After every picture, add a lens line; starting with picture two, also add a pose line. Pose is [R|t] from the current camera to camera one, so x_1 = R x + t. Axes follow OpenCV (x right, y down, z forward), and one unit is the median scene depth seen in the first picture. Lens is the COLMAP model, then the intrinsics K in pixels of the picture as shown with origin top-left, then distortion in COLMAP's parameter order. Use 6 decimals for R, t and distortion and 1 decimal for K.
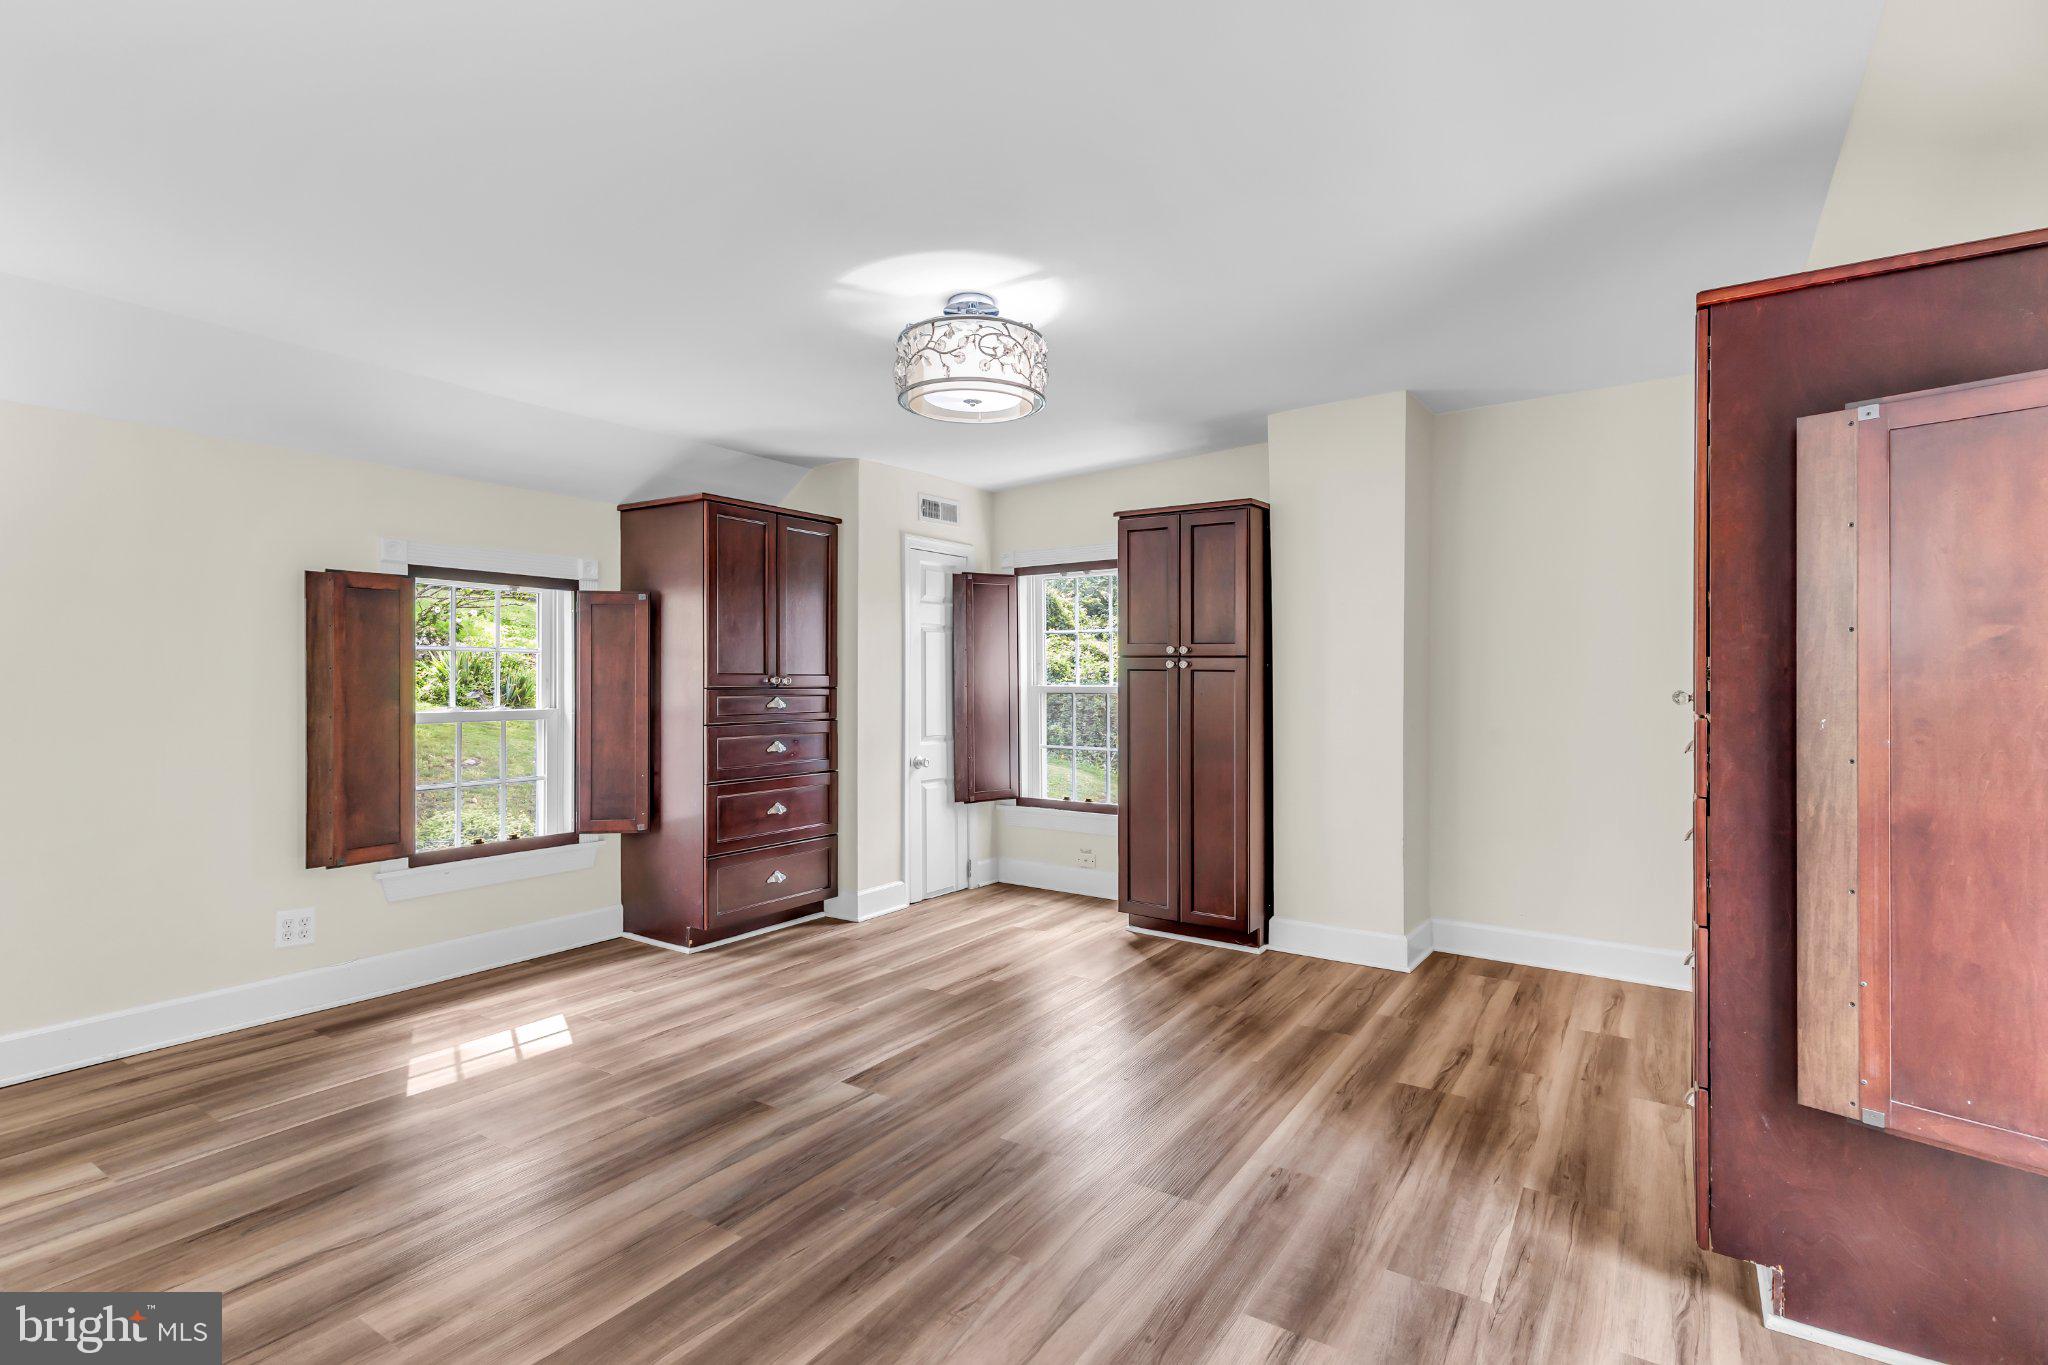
lens RADIAL K [[990.4, 0, 1016.9], [0, 990.4, 676.9], [0, 0, 1]] dist [0.005394, -0.003228]
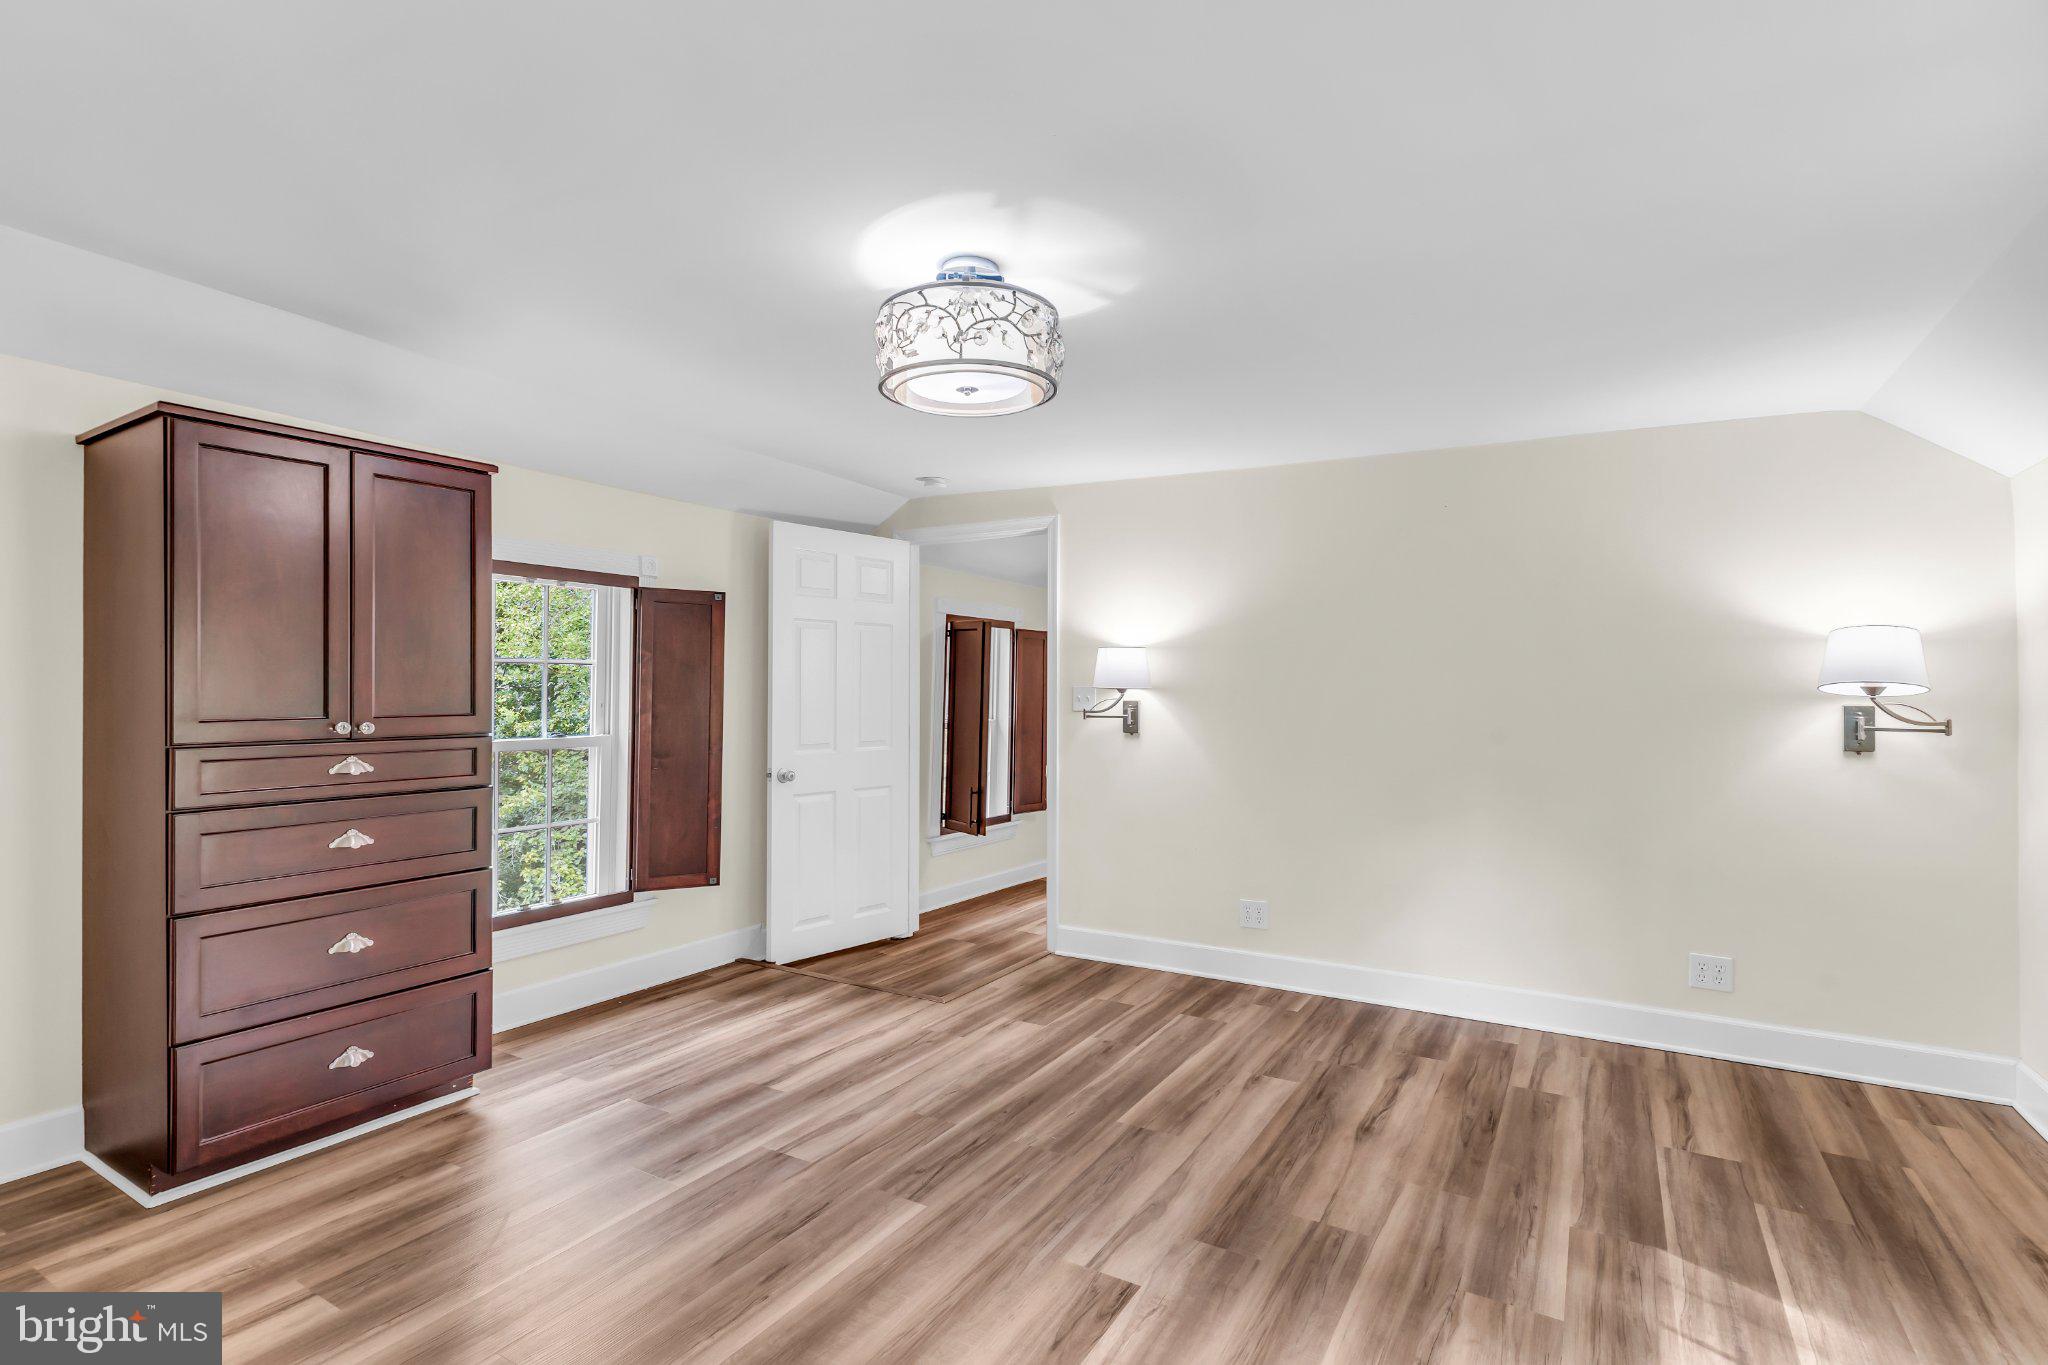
lens RADIAL K [[990.4, 0, 1016.1], [0, 990.4, 687.3], [0, 0, 1]] dist [0.005394, -0.003228]
pose [[-0.999012, -0.013870, -0.042220, -0.051907], [-0.013722, 0.999899, -0.003804, -0.027139], [0.042268, -0.003221, -0.999101, 1.794204]]
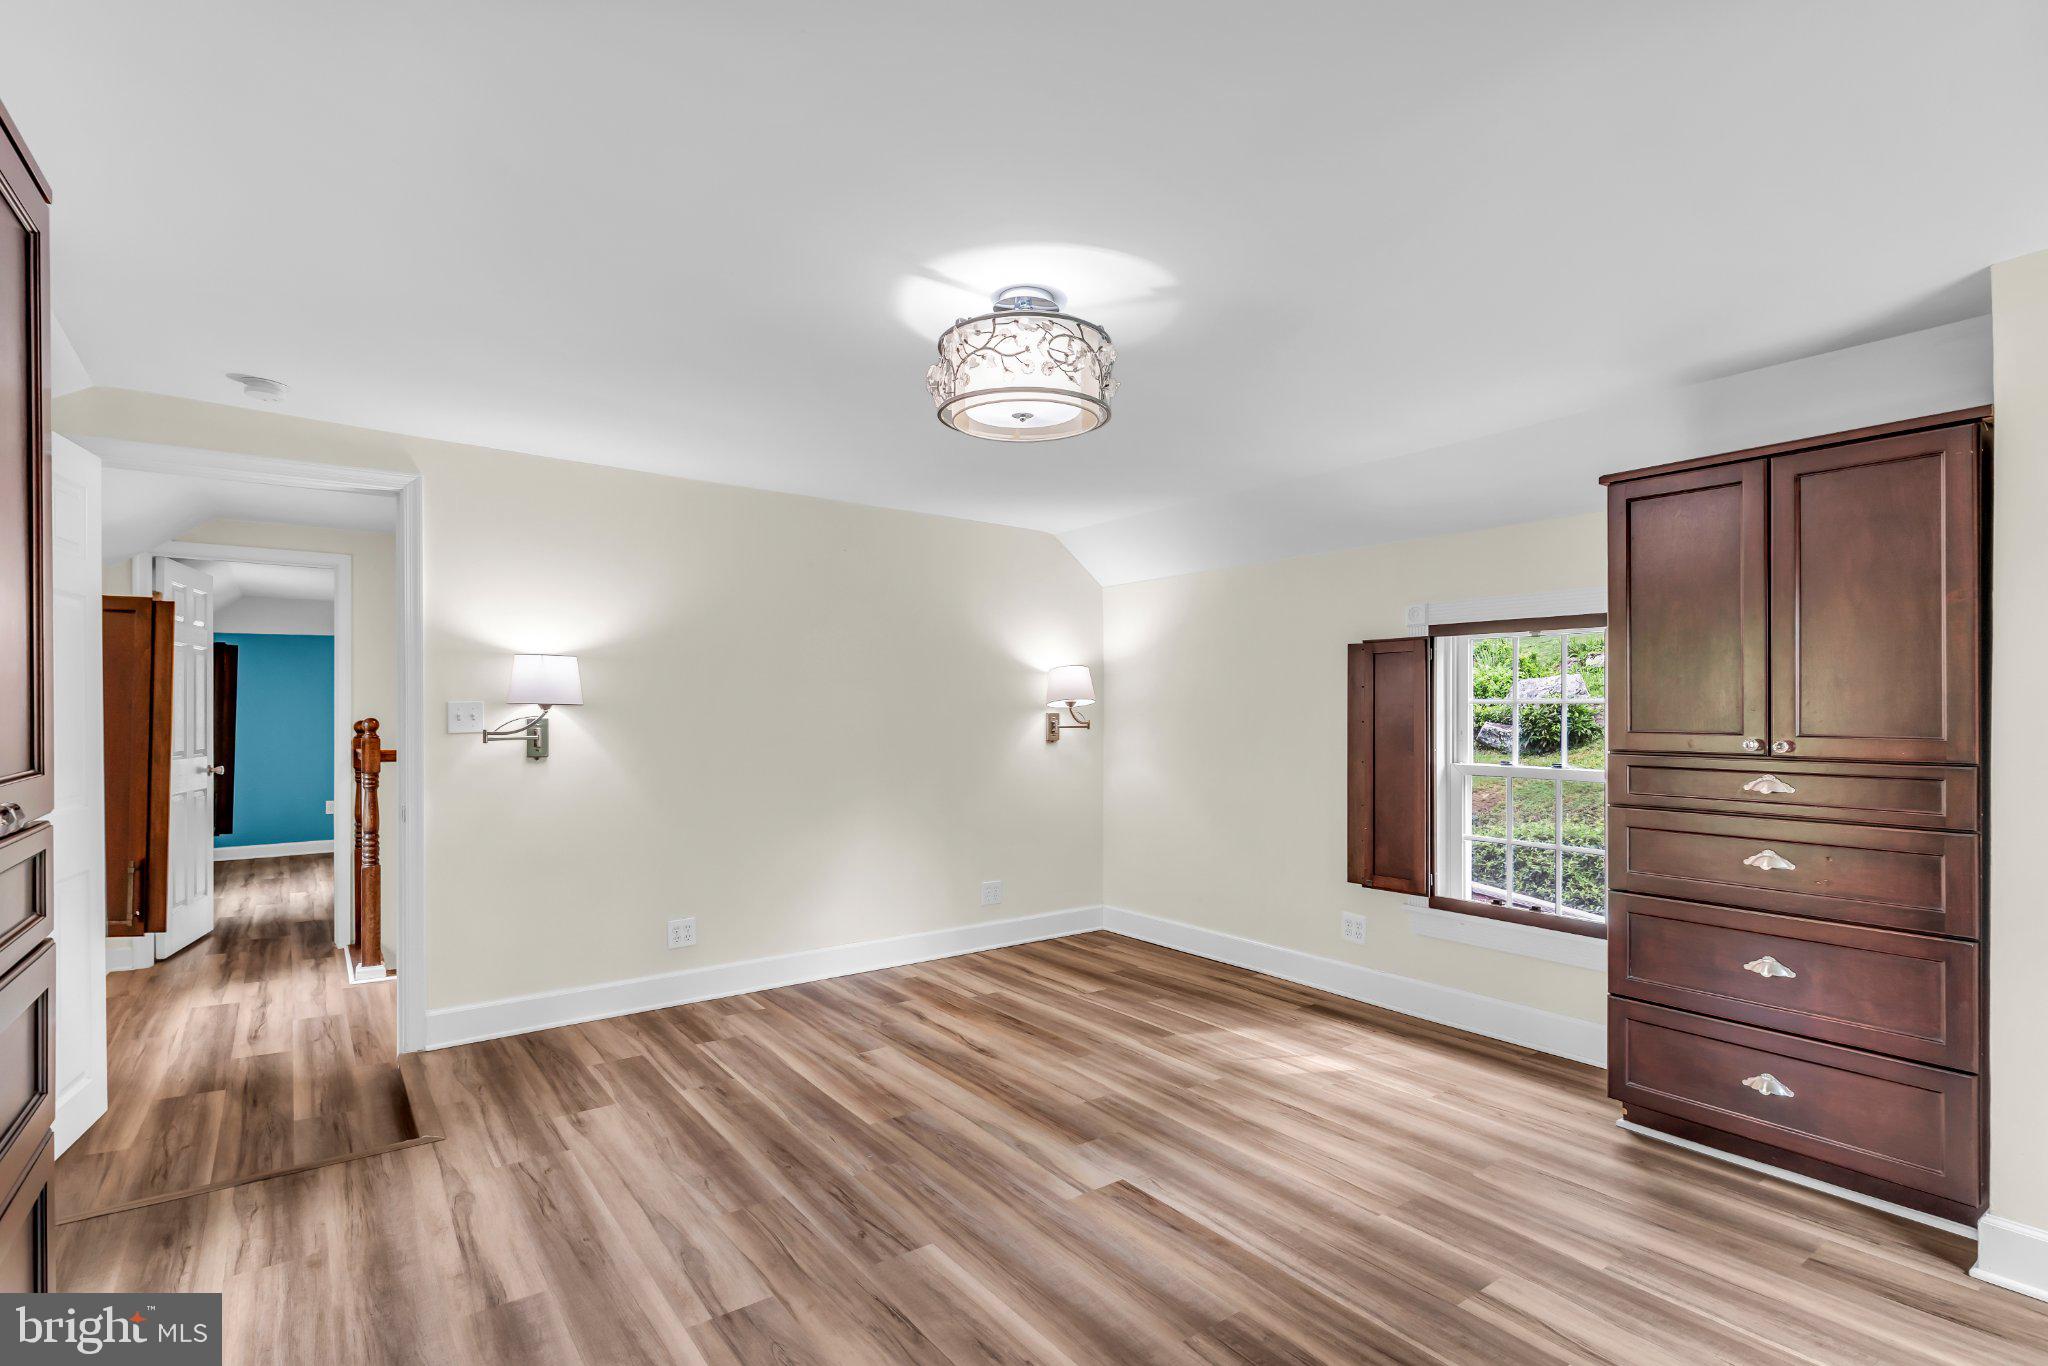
lens RADIAL K [[990.4, 0, 1002.8], [0, 990.4, 719.4], [0, 0, 1]] dist [0.005394, -0.003228]
pose [[-0.360016, 0.005565, -0.932929, 0.745319], [-0.002554, 0.999973, 0.006950, -0.024291], [0.932943, 0.004885, -0.359992, 1.275100]]
